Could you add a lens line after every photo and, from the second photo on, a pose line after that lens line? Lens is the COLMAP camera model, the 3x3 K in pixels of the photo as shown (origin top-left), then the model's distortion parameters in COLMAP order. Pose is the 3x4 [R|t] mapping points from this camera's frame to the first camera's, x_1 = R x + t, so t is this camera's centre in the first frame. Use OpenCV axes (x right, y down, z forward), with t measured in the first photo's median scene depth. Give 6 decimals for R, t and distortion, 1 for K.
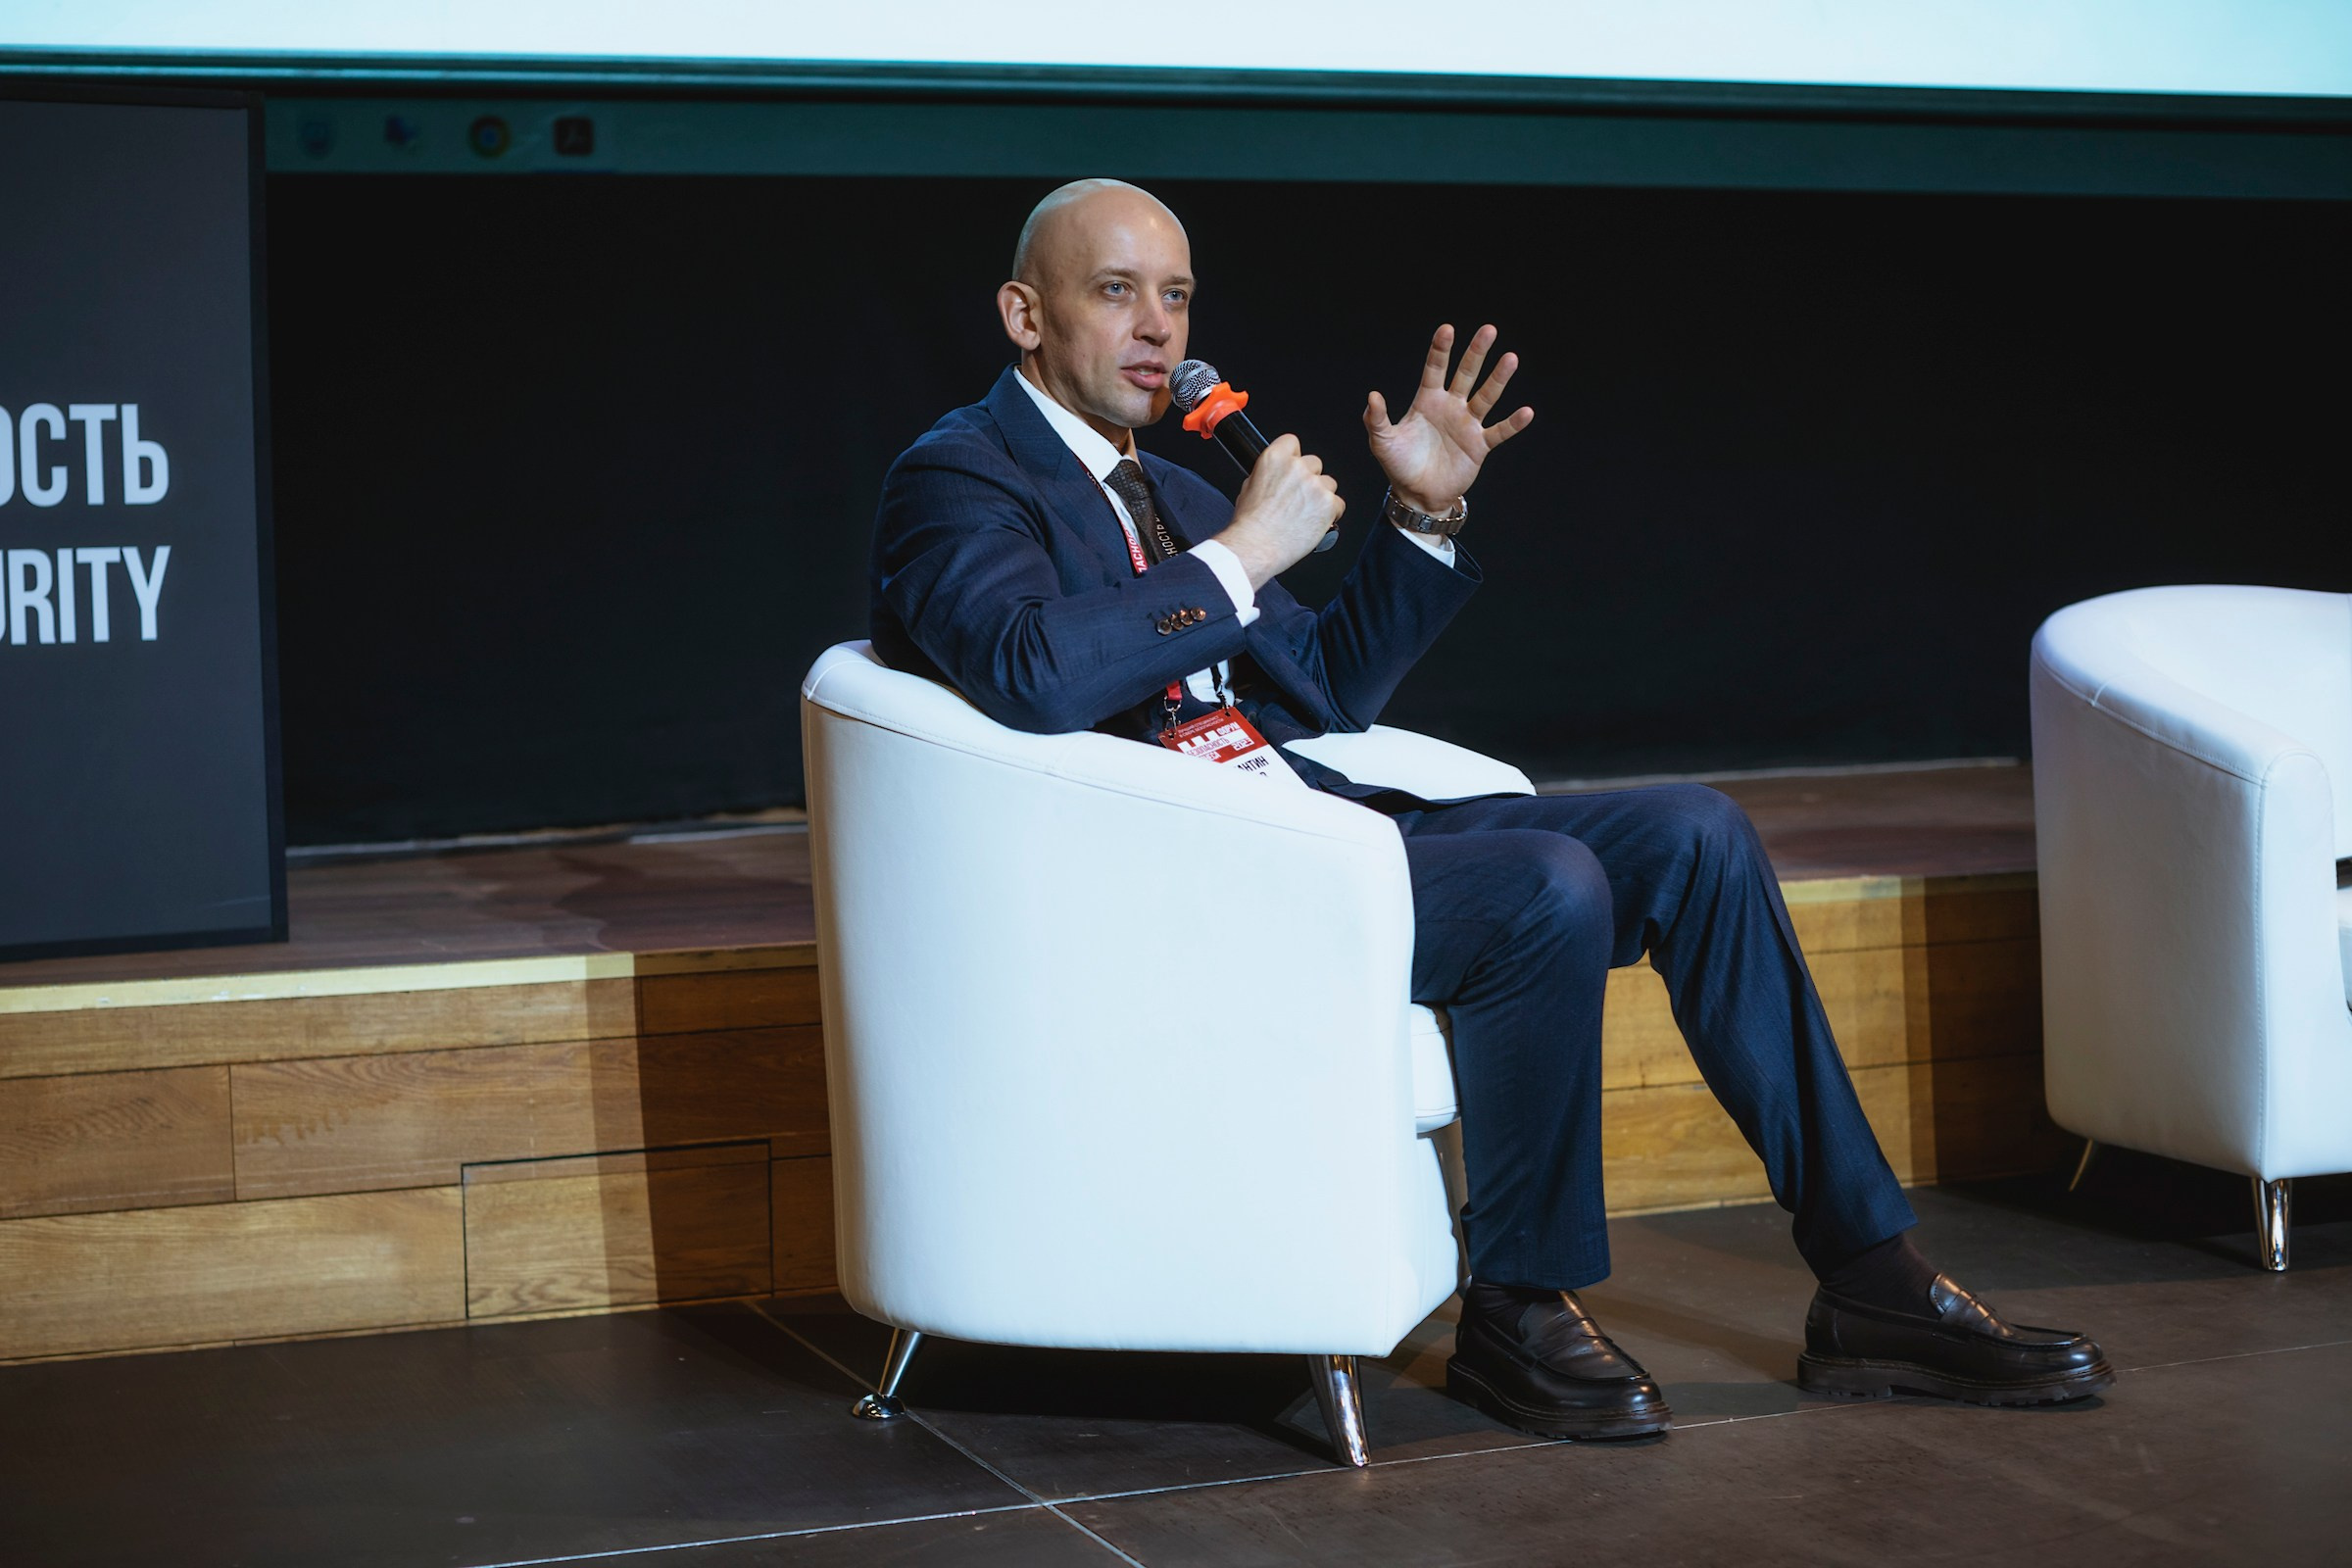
lens RADIAL K [[3624.8, 0, 1102.9], [0, 3624.8, 787.3], [0, 0, 1]] dist [-0.151158, 0.192545]
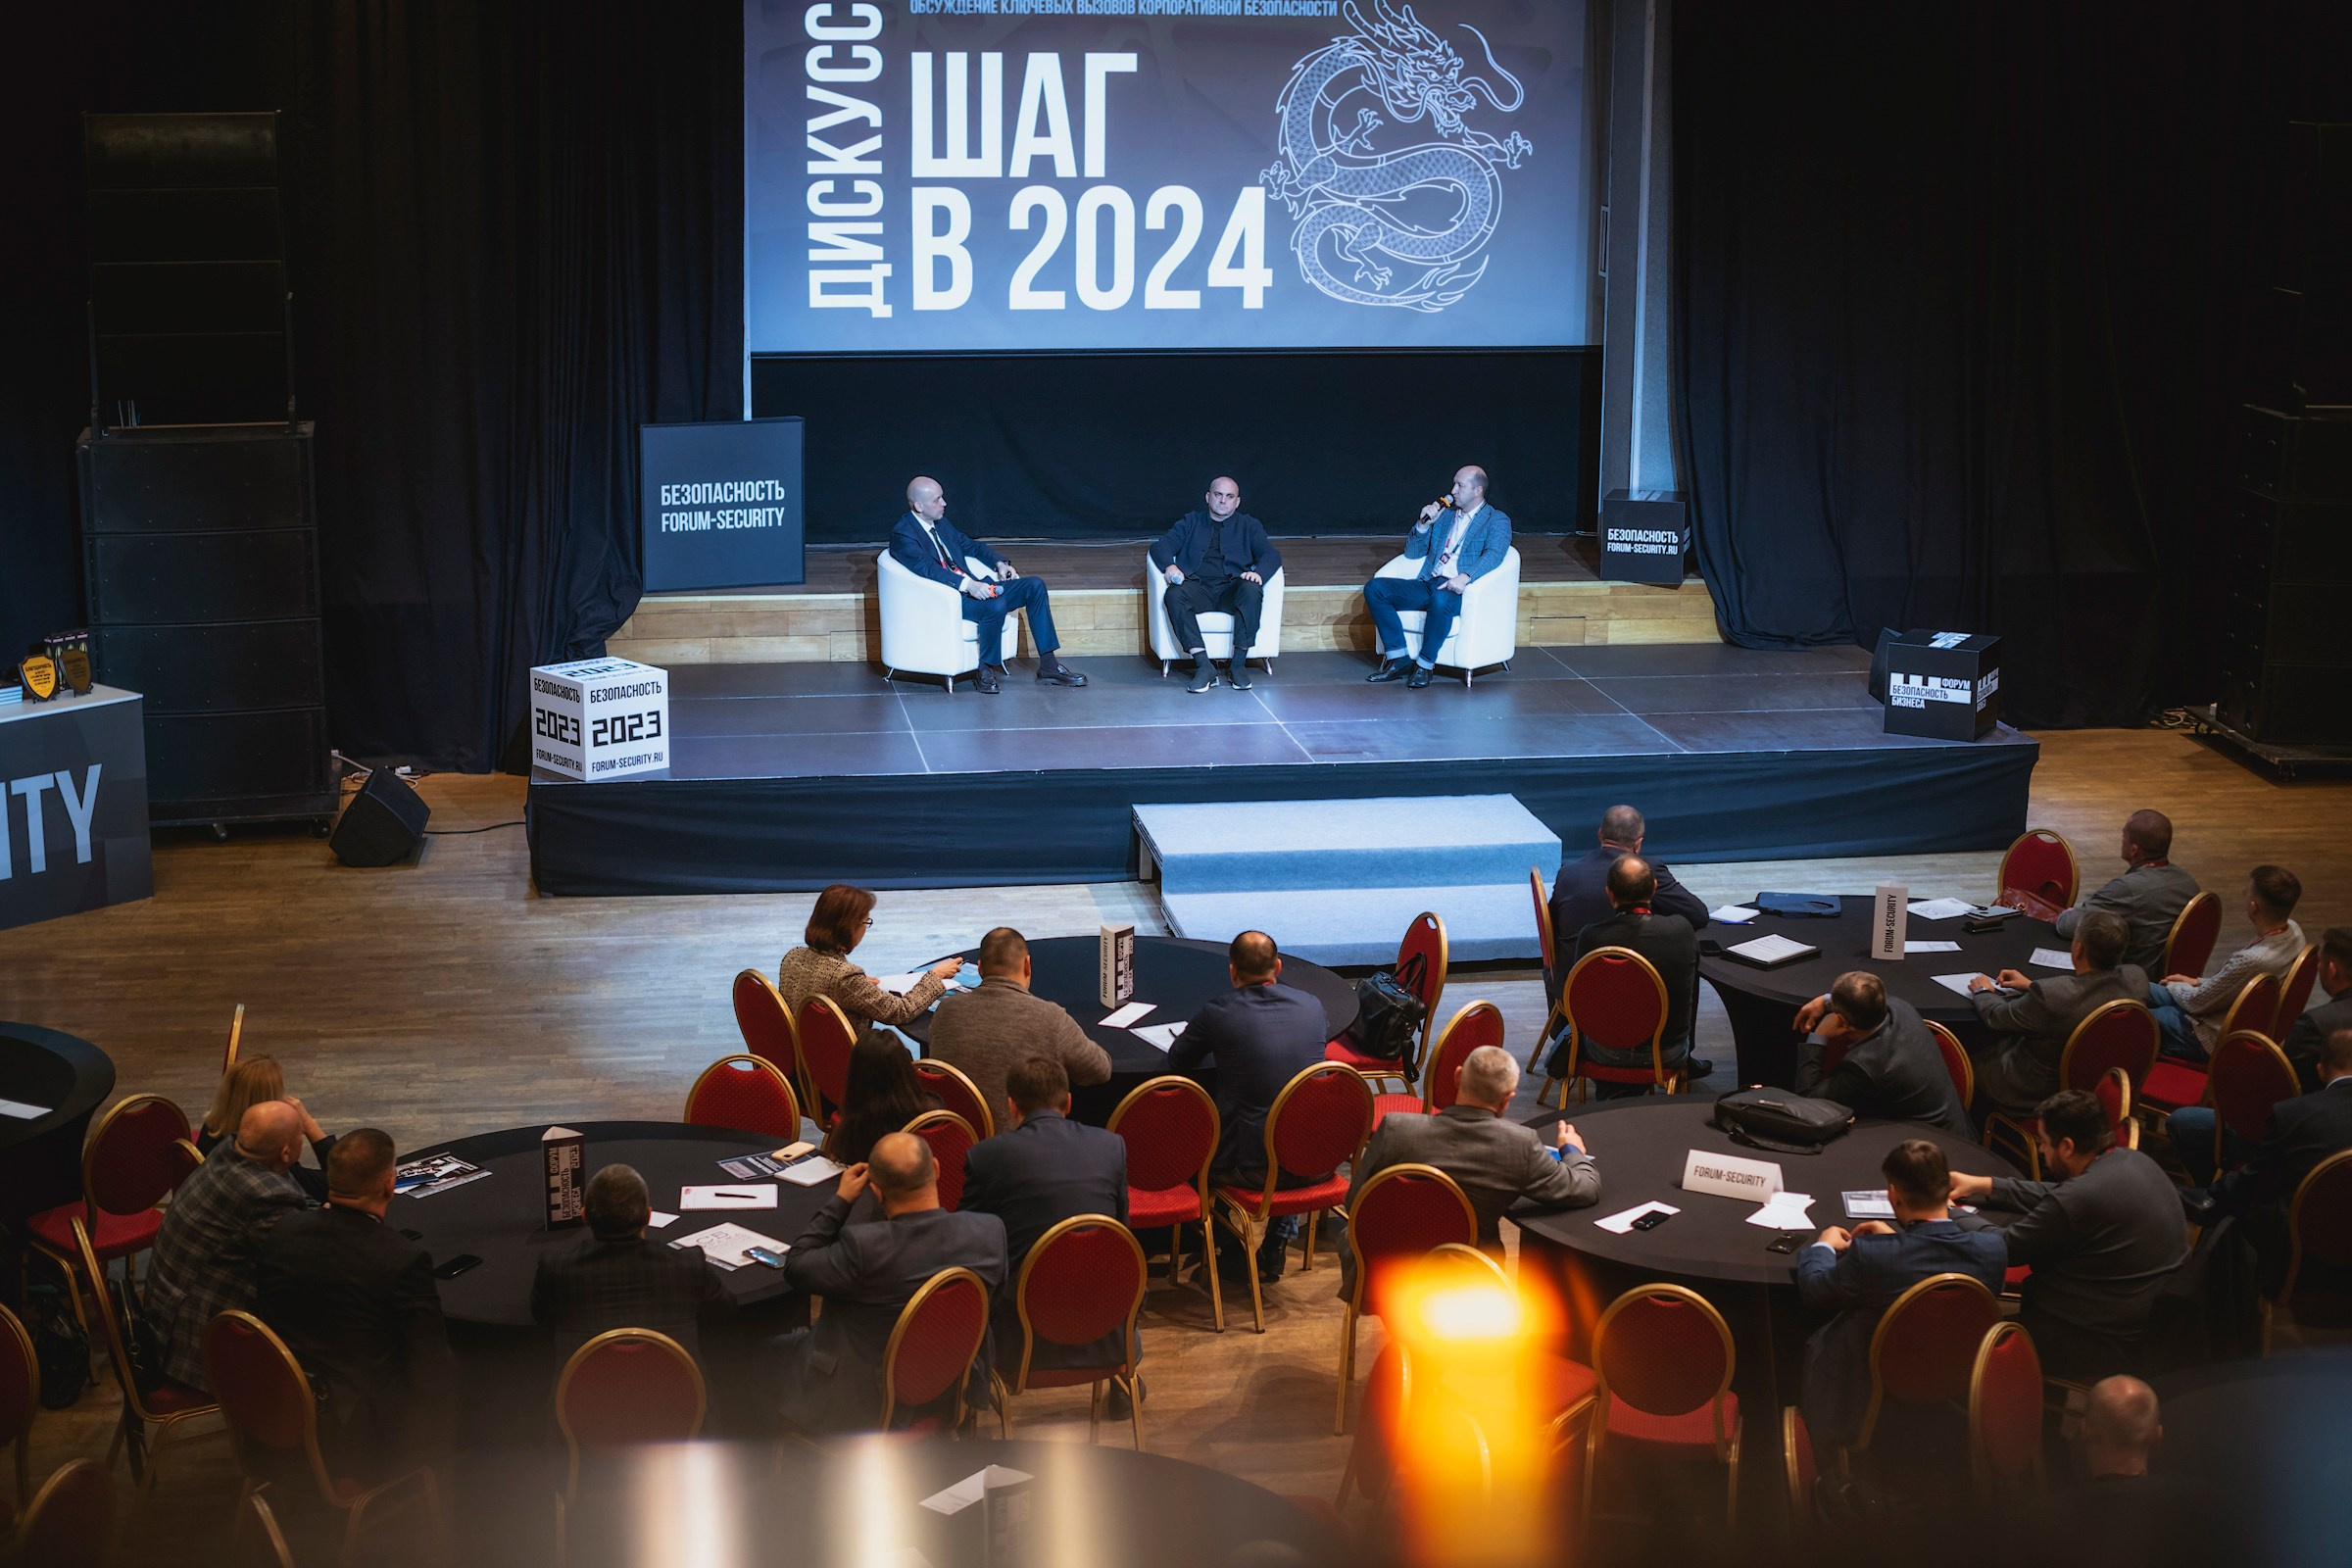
lens RADIAL K [[3472.9, 0, 1176.0], [0, 3472.9, 784.0], [0, 0, 1]] dist [-0.139561, 0.149206]
pose [[0.978154, 0.080919, -0.191487, 1.303685], [-0.047860, 0.984045, 0.171359, -0.568903], [0.202299, -0.158451, 0.966421, -3.839478]]
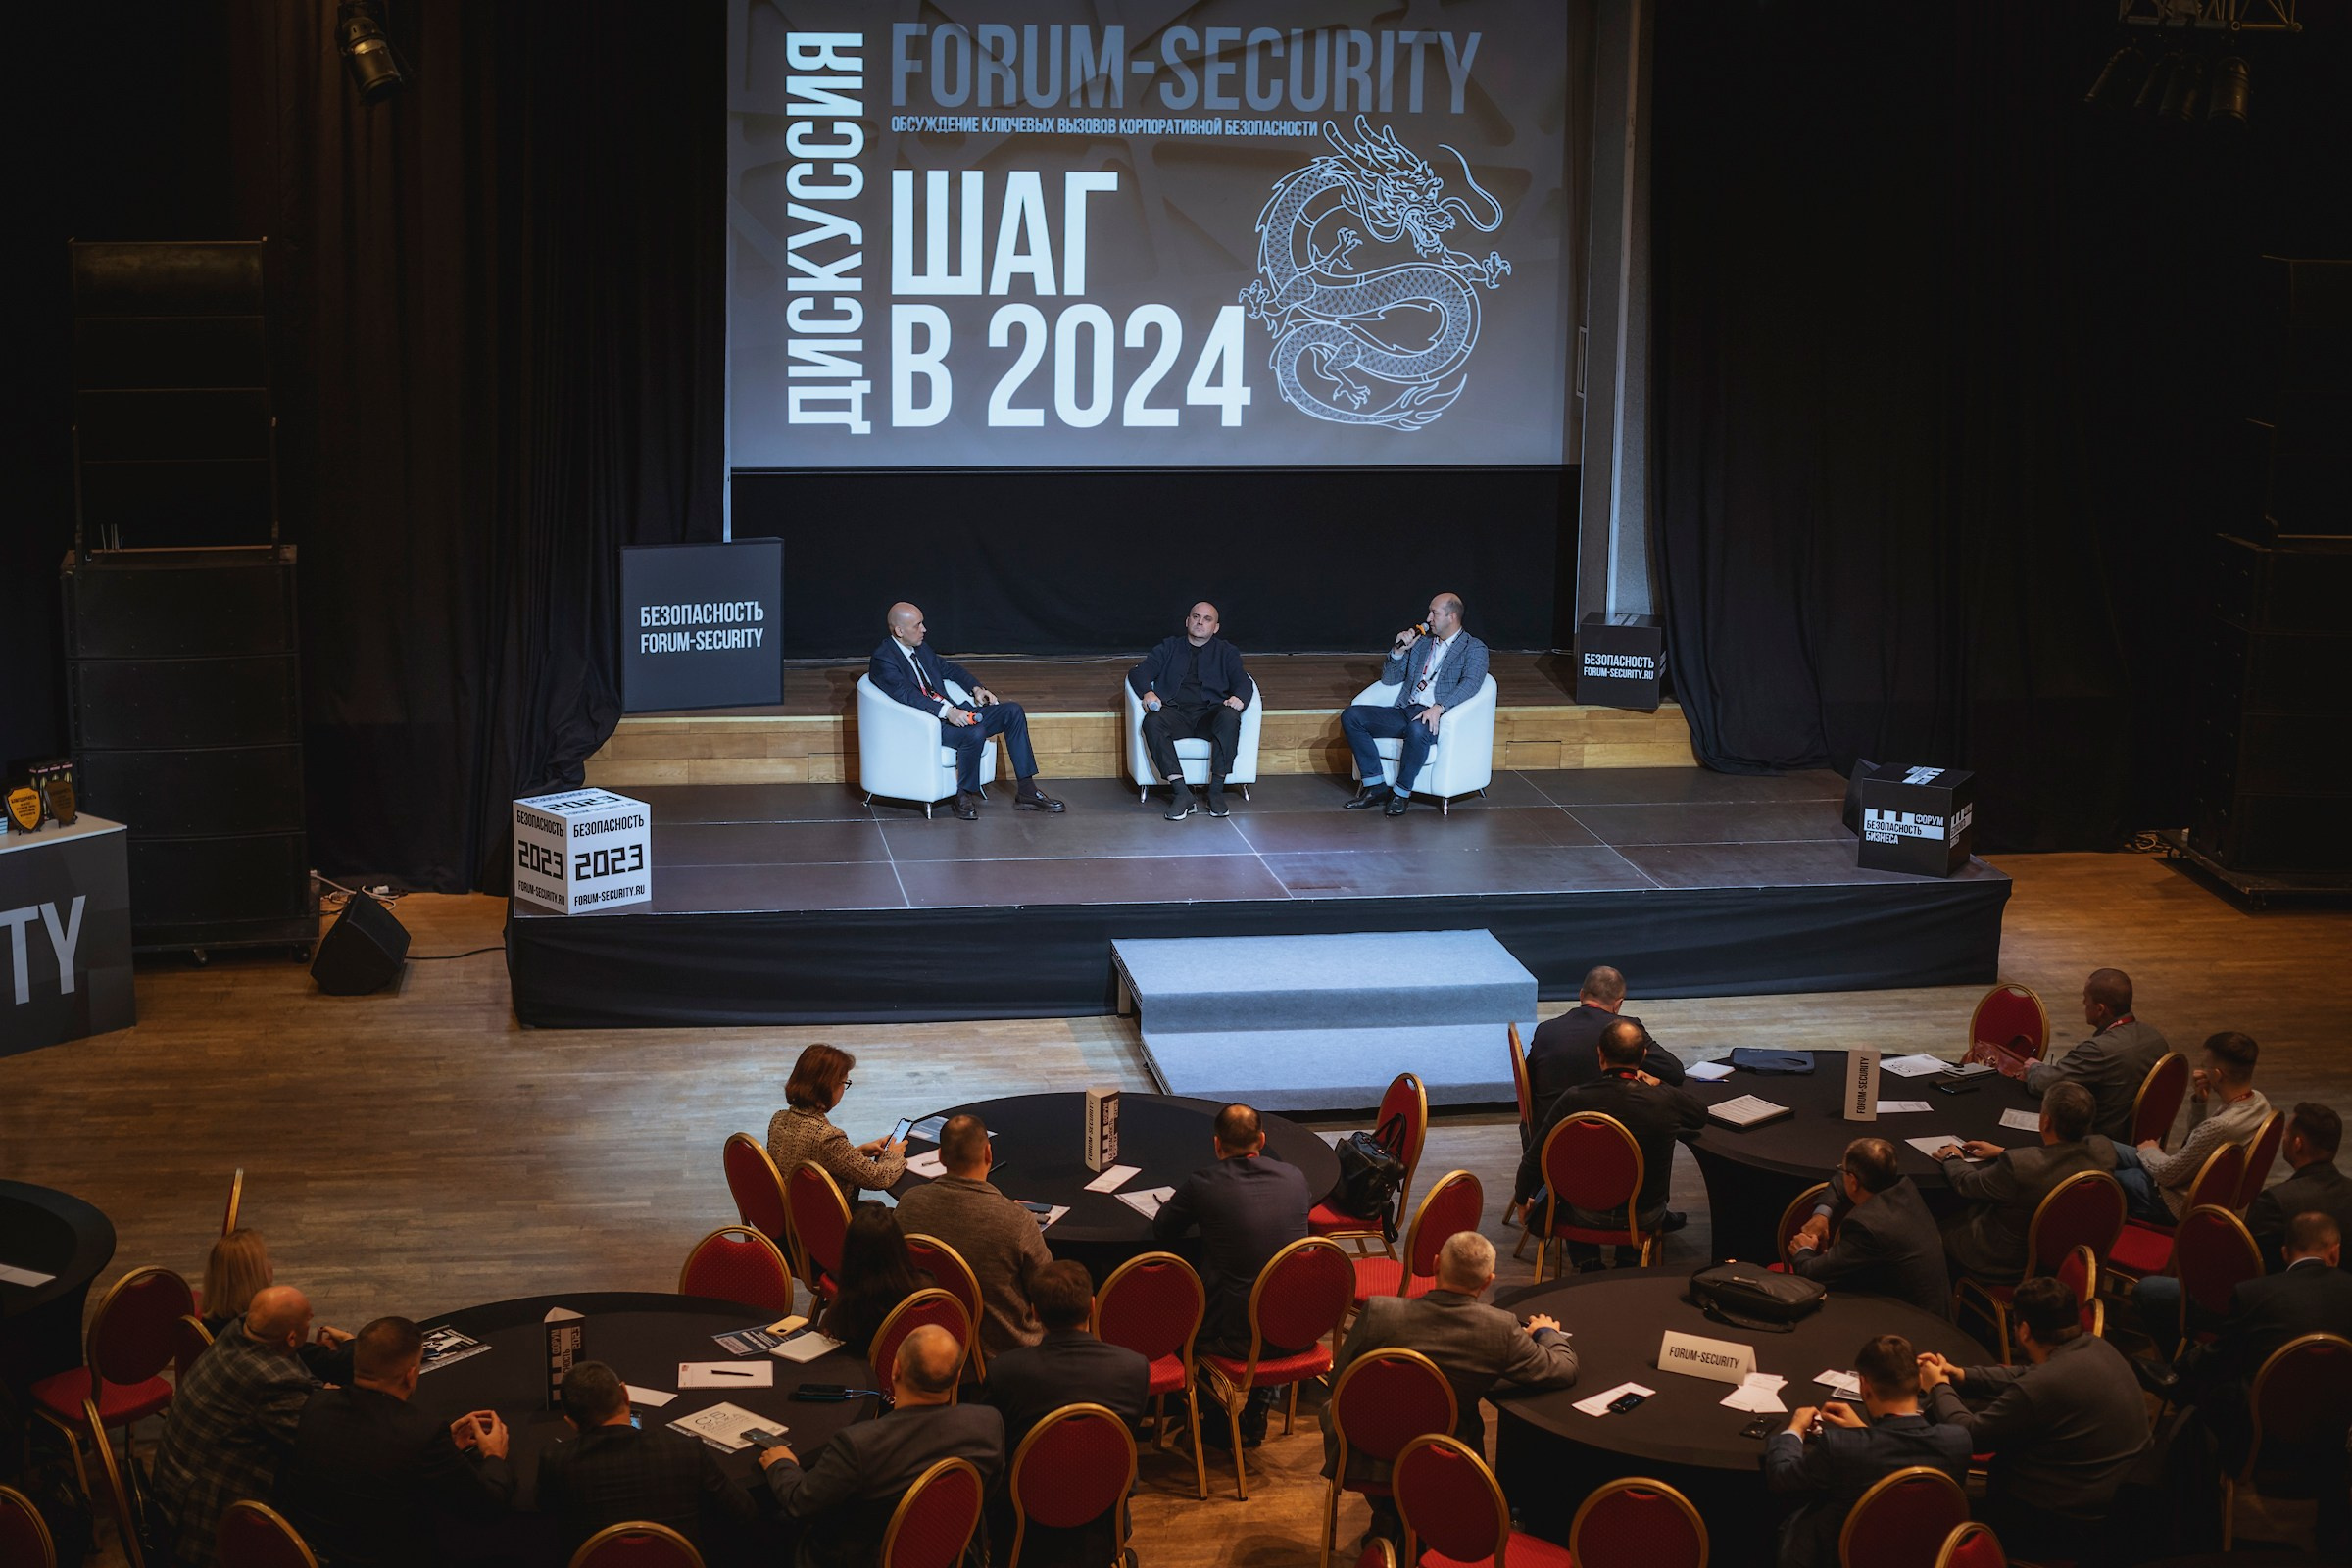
lens RADIAL K [[3544.9, 0, 1176.0], [0, 3544.9, 784.0], [0, 0, 1]] dist [-0.148650, 0.213709]
pose [[0.979710, 0.085140, -0.181438, 1.292343], [-0.056205, 0.985672, 0.159037, -0.705350], [0.192379, -0.145612, 0.970457, -3.941138]]
